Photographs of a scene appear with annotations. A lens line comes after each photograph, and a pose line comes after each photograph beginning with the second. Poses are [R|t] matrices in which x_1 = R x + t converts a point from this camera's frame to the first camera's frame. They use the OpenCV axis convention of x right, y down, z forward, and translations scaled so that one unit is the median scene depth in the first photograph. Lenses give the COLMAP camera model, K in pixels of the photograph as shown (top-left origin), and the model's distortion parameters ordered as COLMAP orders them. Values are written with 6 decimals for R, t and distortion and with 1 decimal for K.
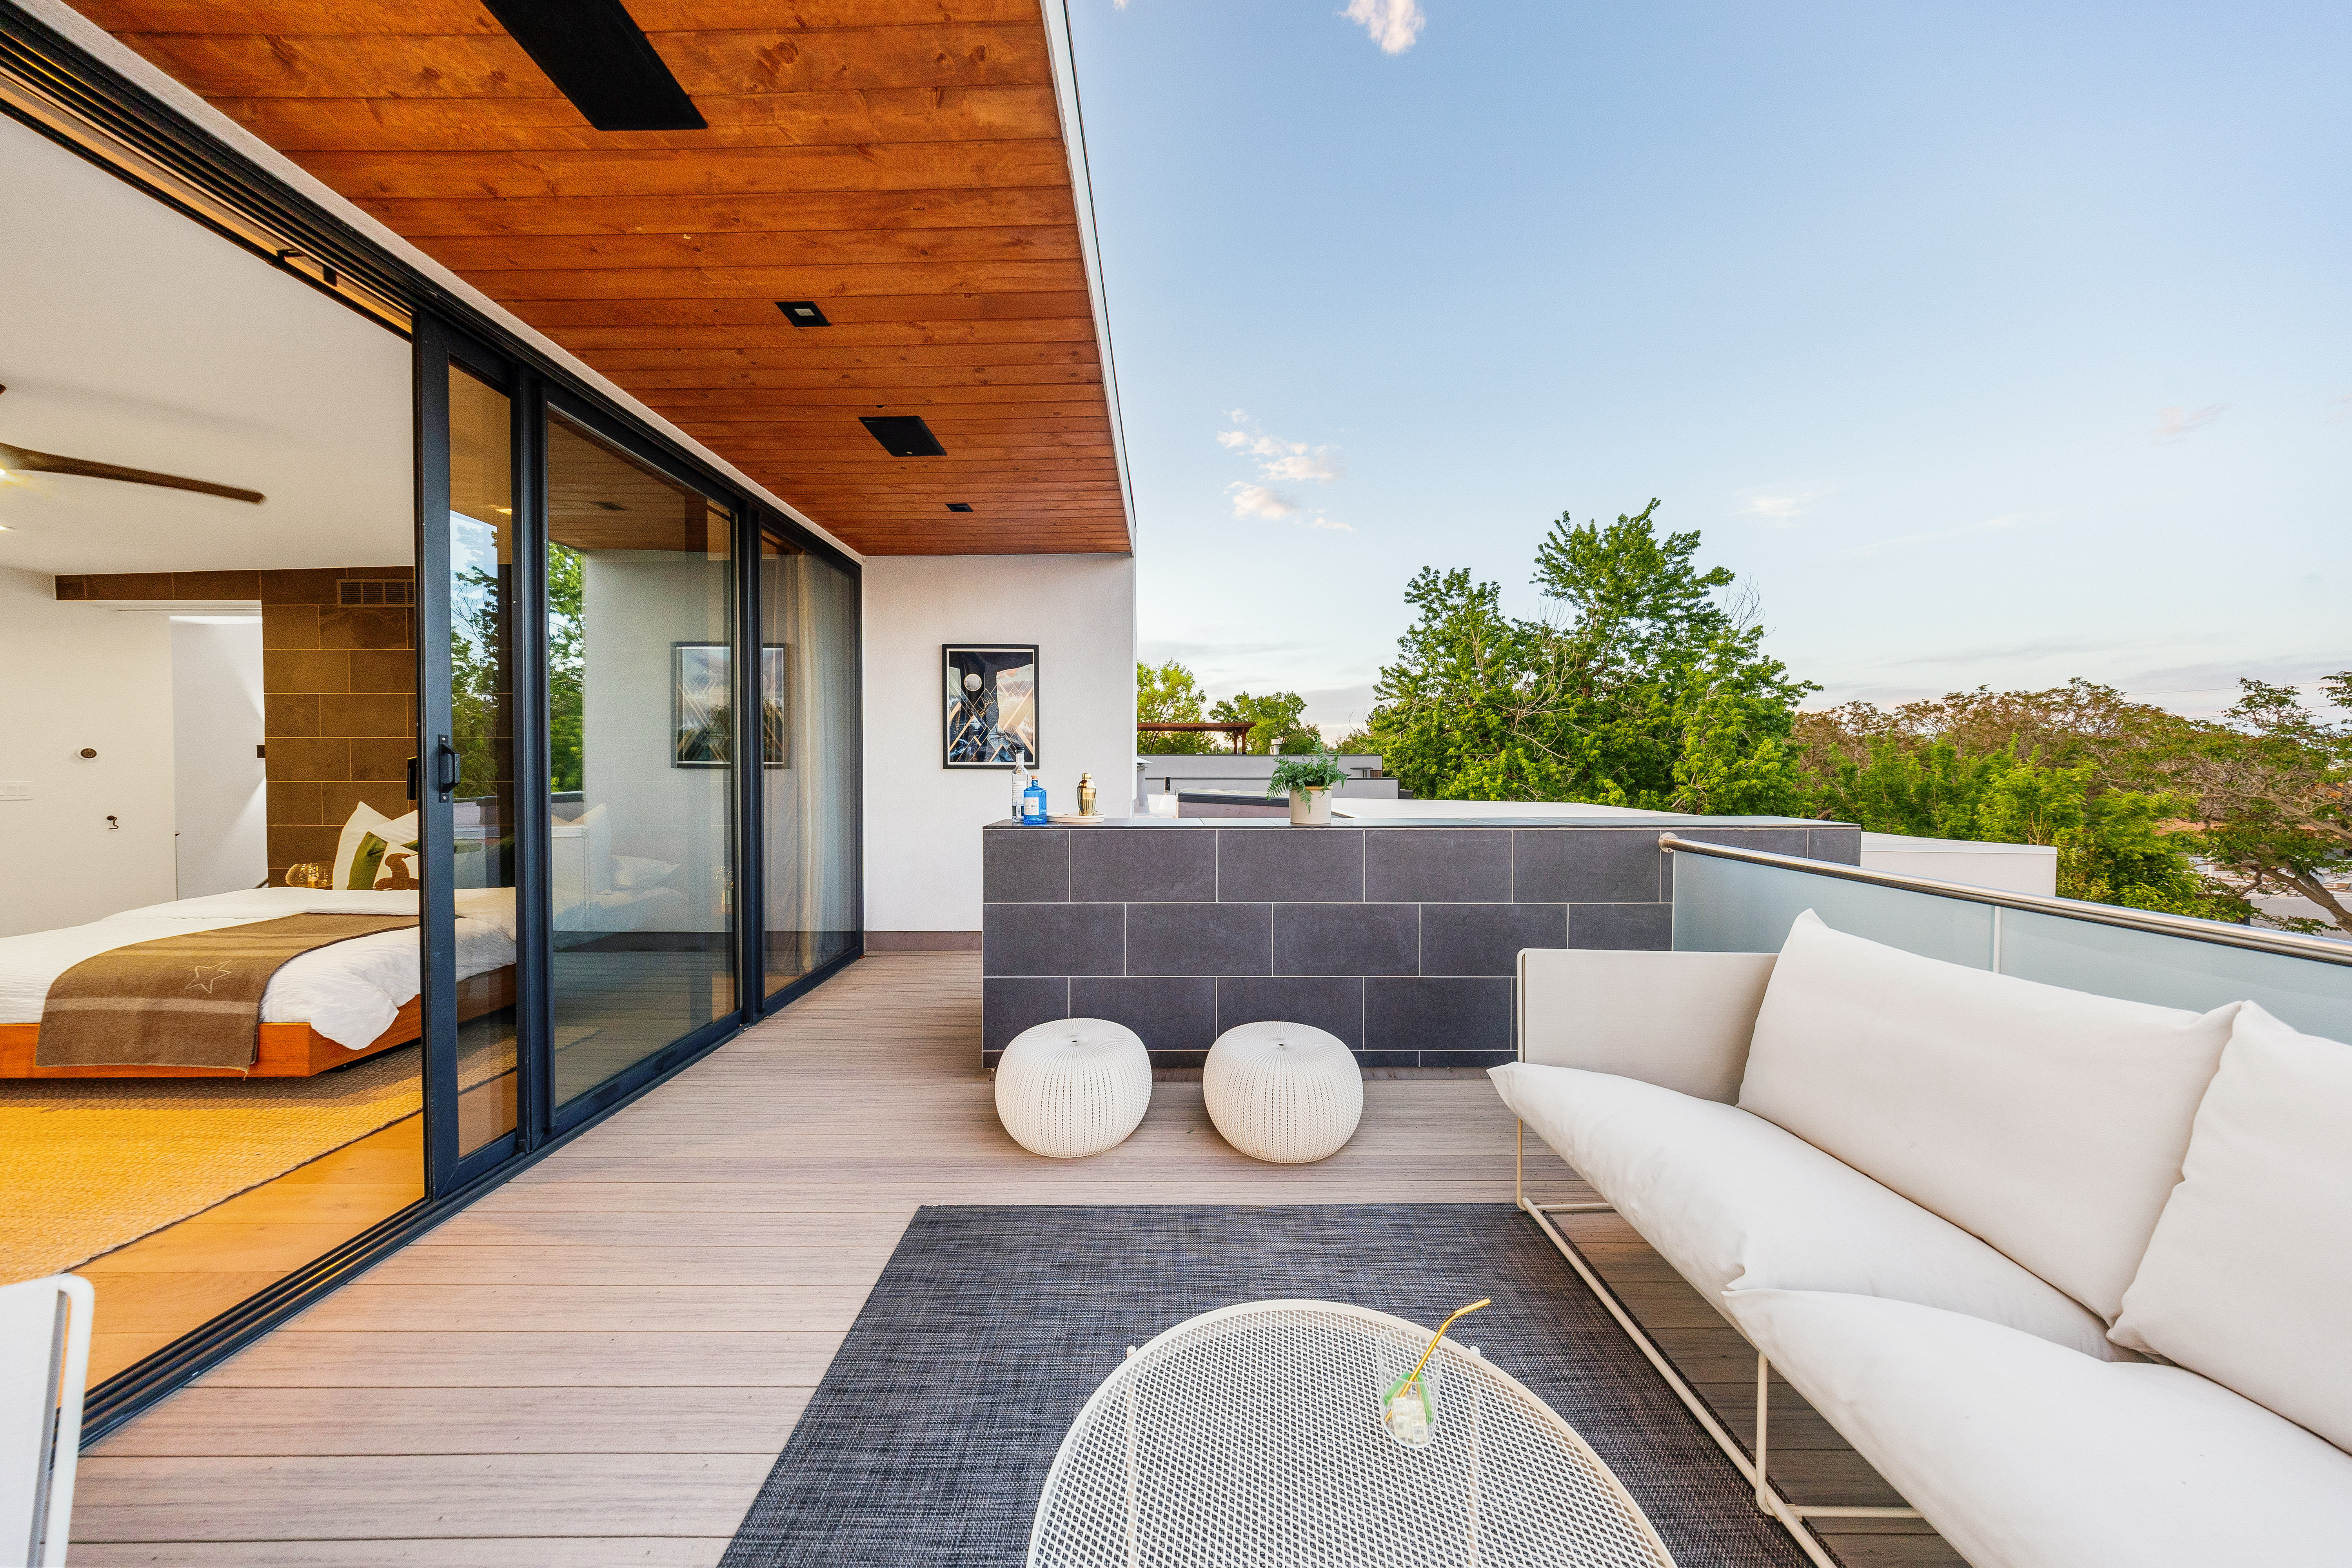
lens RADIAL K [[718.1, 0, 1185.9], [0, 718.1, 776.4], [0, 0, 1]] dist [-0.008774, 0.003301]
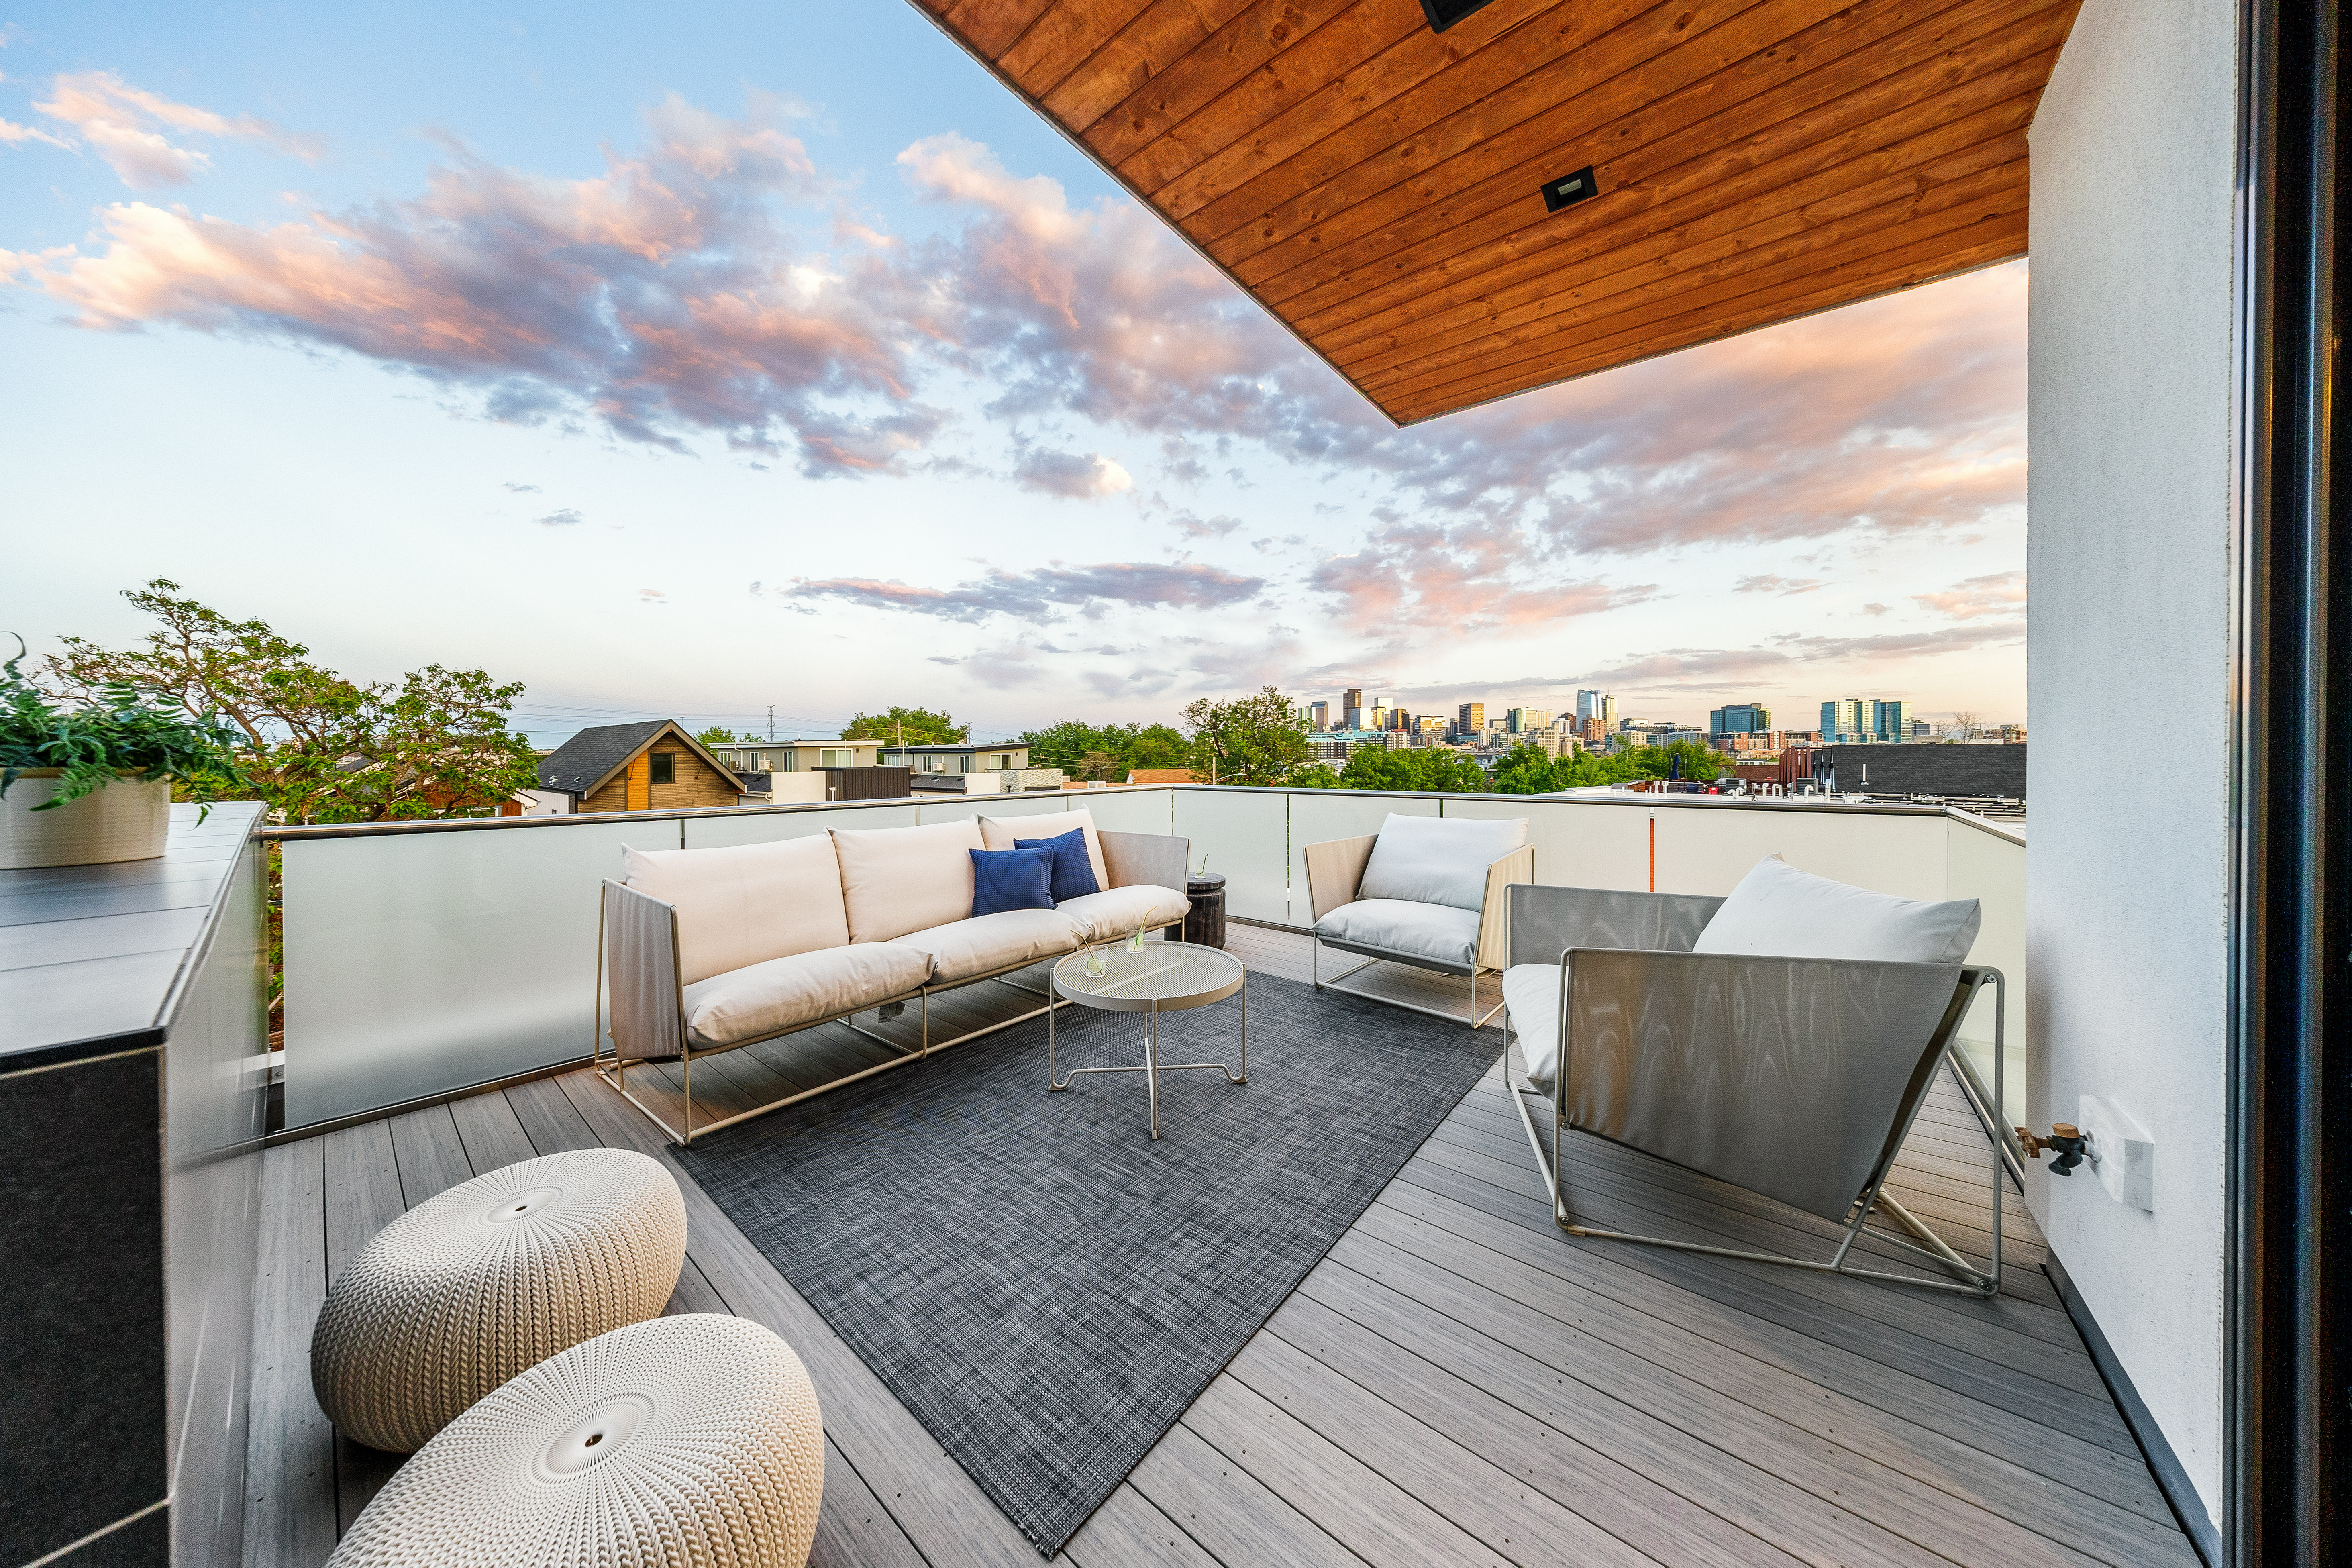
lens RADIAL K [[718.1, 0, 1185.9], [0, 718.1, 776.4], [0, 0, 1]] dist [-0.008774, 0.003301]
pose [[-0.773263, -0.017898, 0.633833, -1.129588], [0.013108, 0.998937, 0.044200, 0.014293], [-0.633950, 0.042486, -0.772206, 1.927485]]
